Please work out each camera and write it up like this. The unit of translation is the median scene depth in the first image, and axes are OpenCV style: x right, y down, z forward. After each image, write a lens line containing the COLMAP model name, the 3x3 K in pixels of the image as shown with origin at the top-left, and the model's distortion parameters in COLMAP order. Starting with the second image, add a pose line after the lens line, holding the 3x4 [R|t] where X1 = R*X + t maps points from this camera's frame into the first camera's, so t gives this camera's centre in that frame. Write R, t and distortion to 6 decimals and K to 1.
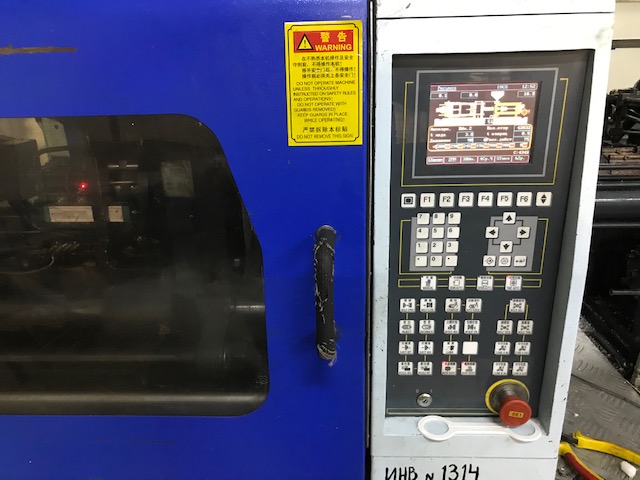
lens RADIAL K [[524.5, 0, 319.3], [0, 524.5, 236.5], [0, 0, 1]] dist [0.011089, 0.003362]
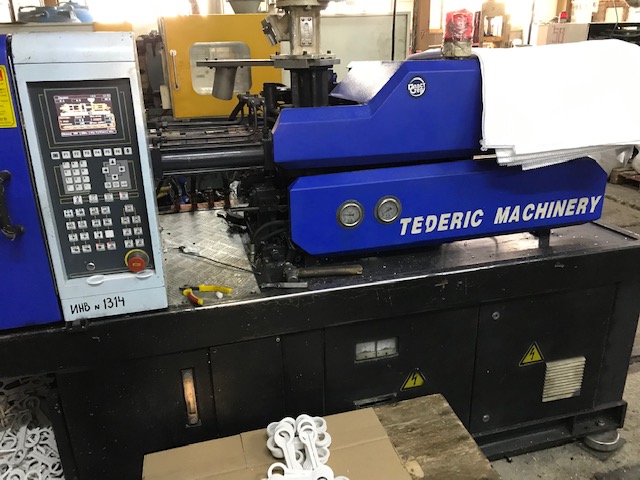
lens RADIAL K [[524.5, 0, 318.9], [0, 524.5, 238.2], [0, 0, 1]] dist [0.011089, 0.003362]
pose [[0.953111, -0.103070, 0.284528, 0.509795], [0.099857, 0.994667, 0.025815, 0.277740], [-0.285671, 0.003807, 0.958320, -1.120976]]
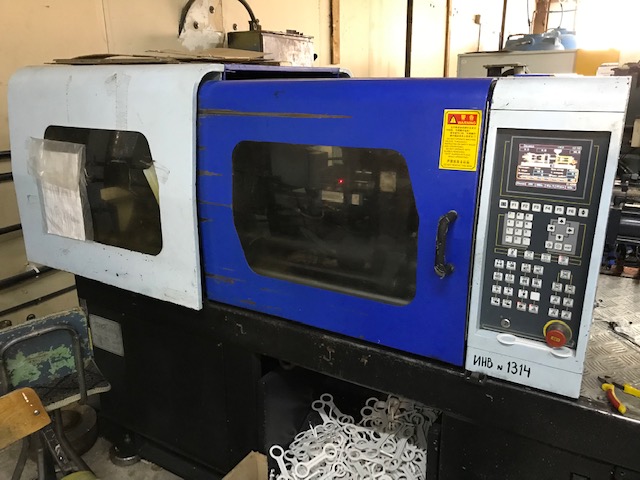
lens RADIAL K [[524.5, 0, 319.9], [0, 524.5, 239.1], [0, 0, 1]] dist [0.011089, 0.003362]
pose [[0.879925, 0.155072, -0.449093, 0.448958], [-0.164631, 0.986192, 0.017965, 0.125364], [0.445678, 0.058127, 0.893304, -0.920418]]
